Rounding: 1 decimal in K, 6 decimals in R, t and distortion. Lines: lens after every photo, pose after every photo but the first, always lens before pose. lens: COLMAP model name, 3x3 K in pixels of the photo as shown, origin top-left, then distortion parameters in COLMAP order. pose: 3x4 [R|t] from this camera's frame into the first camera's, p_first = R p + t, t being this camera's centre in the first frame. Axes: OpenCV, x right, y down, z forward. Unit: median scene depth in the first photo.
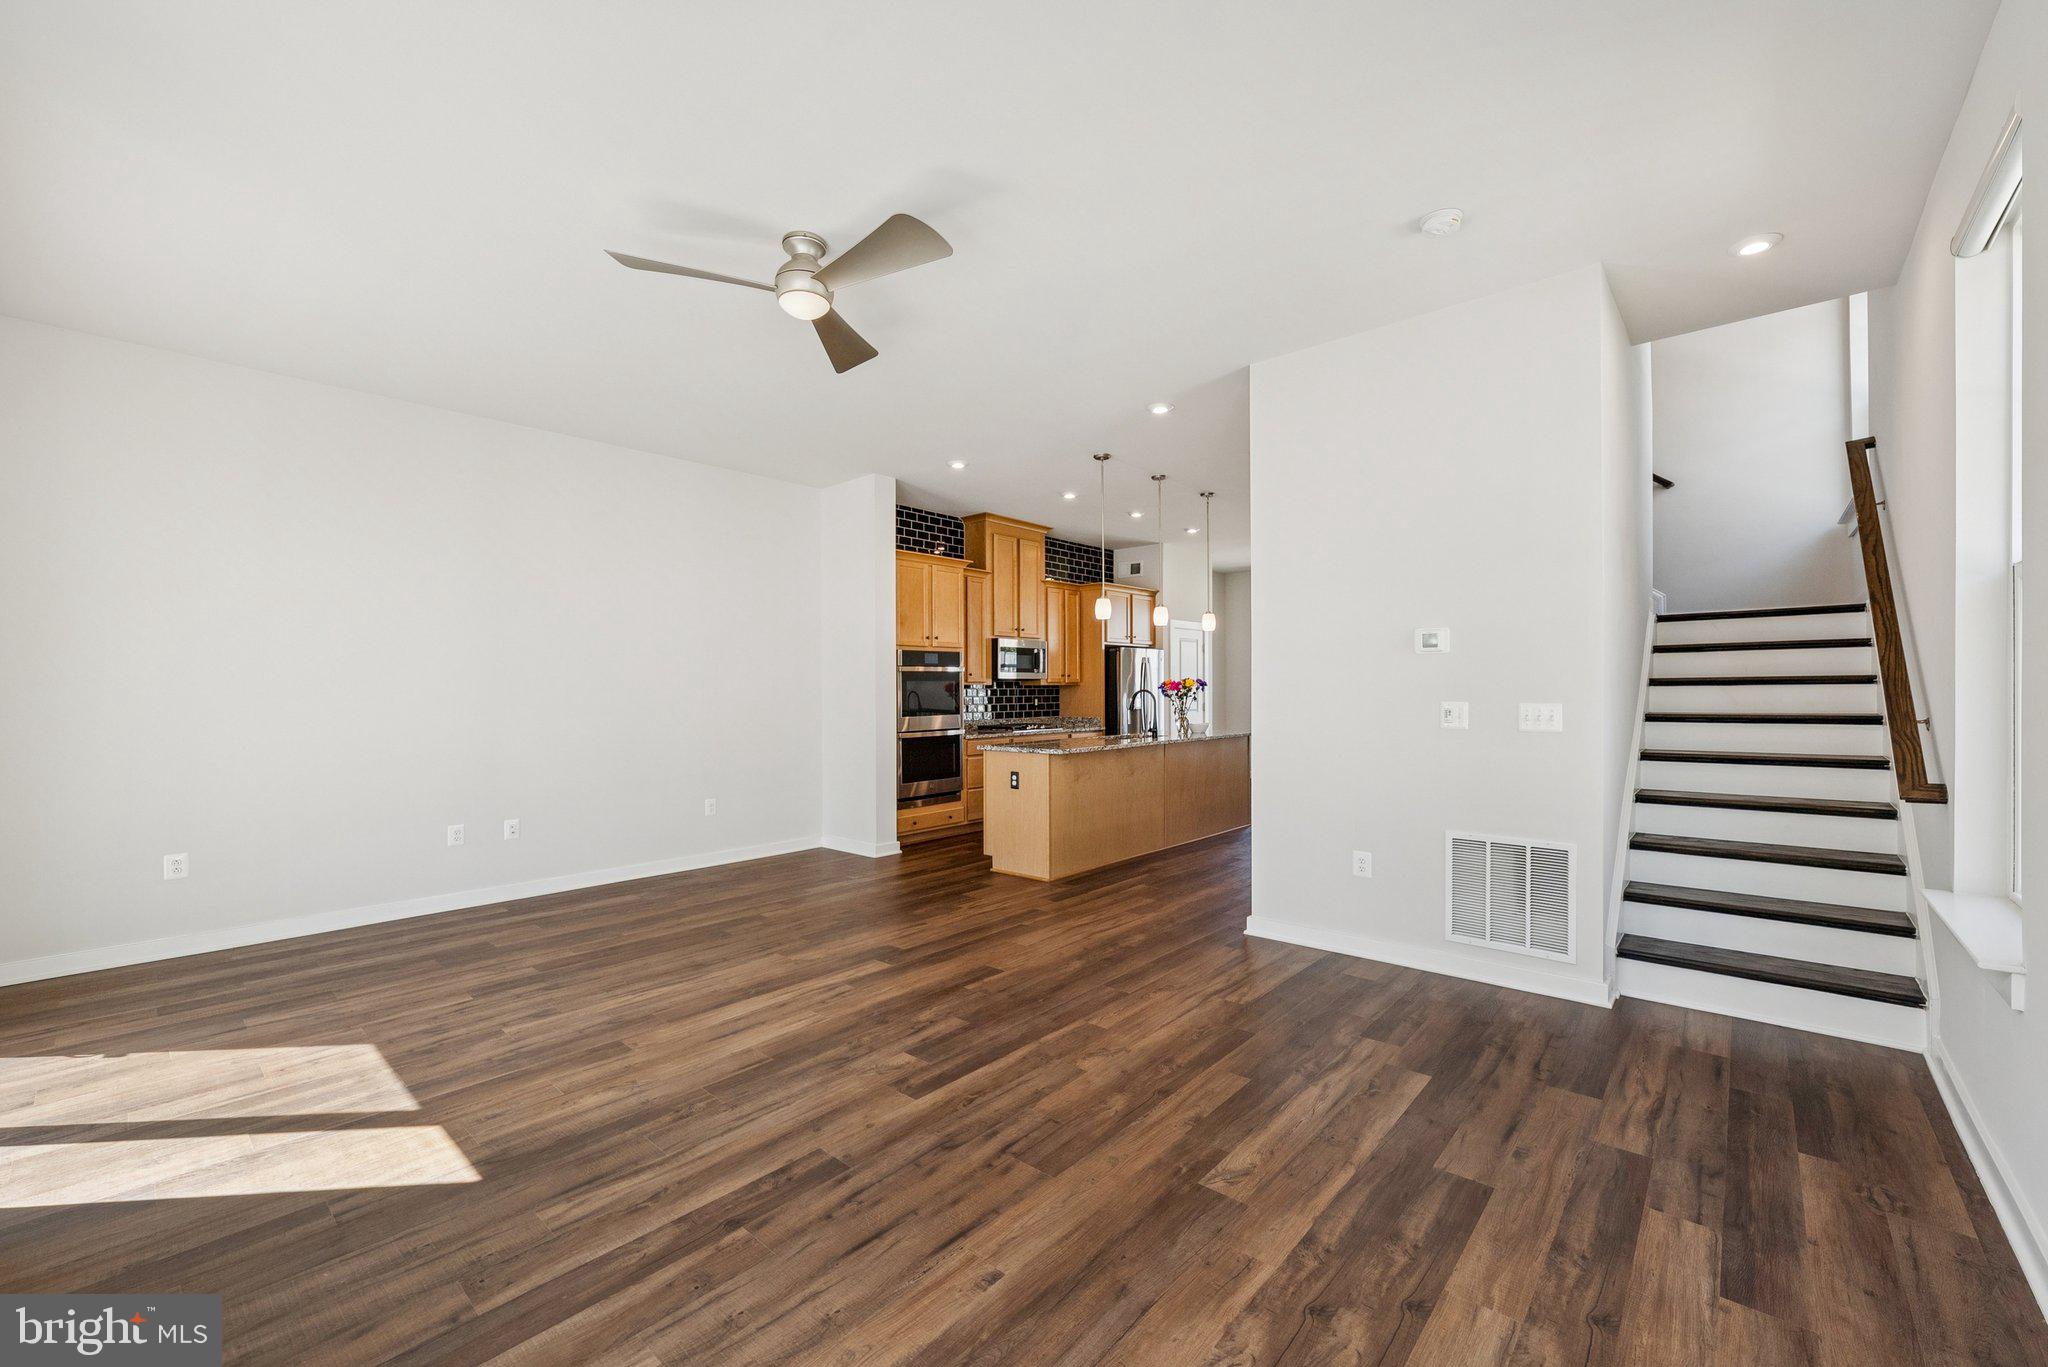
lens RADIAL K [[812.1, 0, 1015.1], [0, 812.1, 704.6], [0, 0, 1]] dist [0.004280, 0.000463]
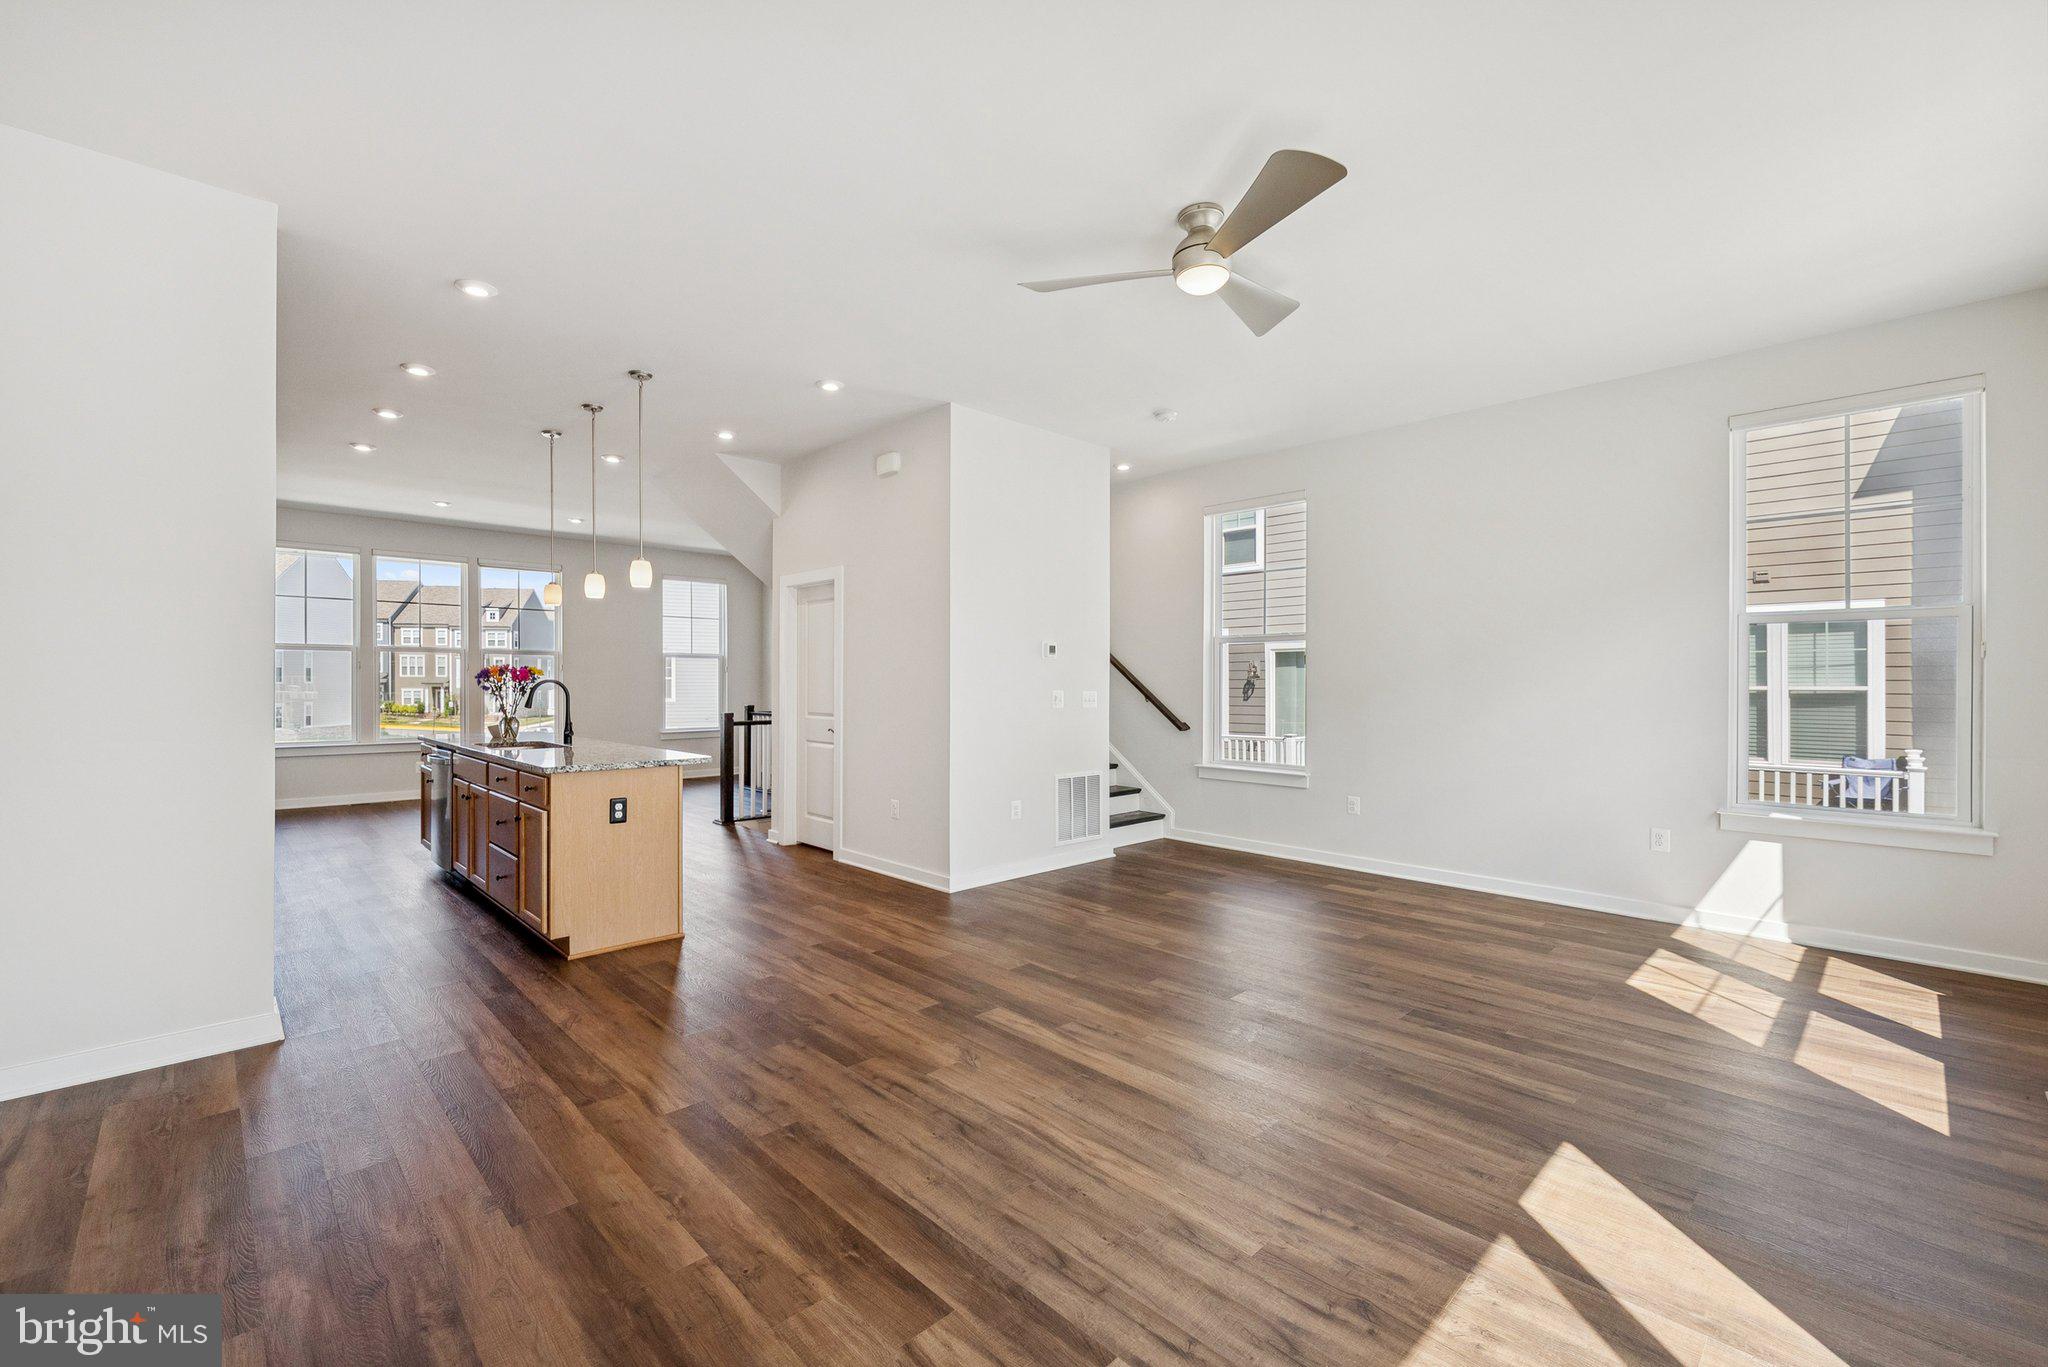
lens RADIAL K [[863.0, 0, 1017.3], [0, 863.0, 683.0], [0, 0, 1]] dist [0.003956, -0.000324]
pose [[0.068538, 0.007152, 0.997623, -0.716617], [0.007264, 0.999944, -0.007668, -0.001951], [-0.997622, 0.007772, 0.068482, 0.639172]]
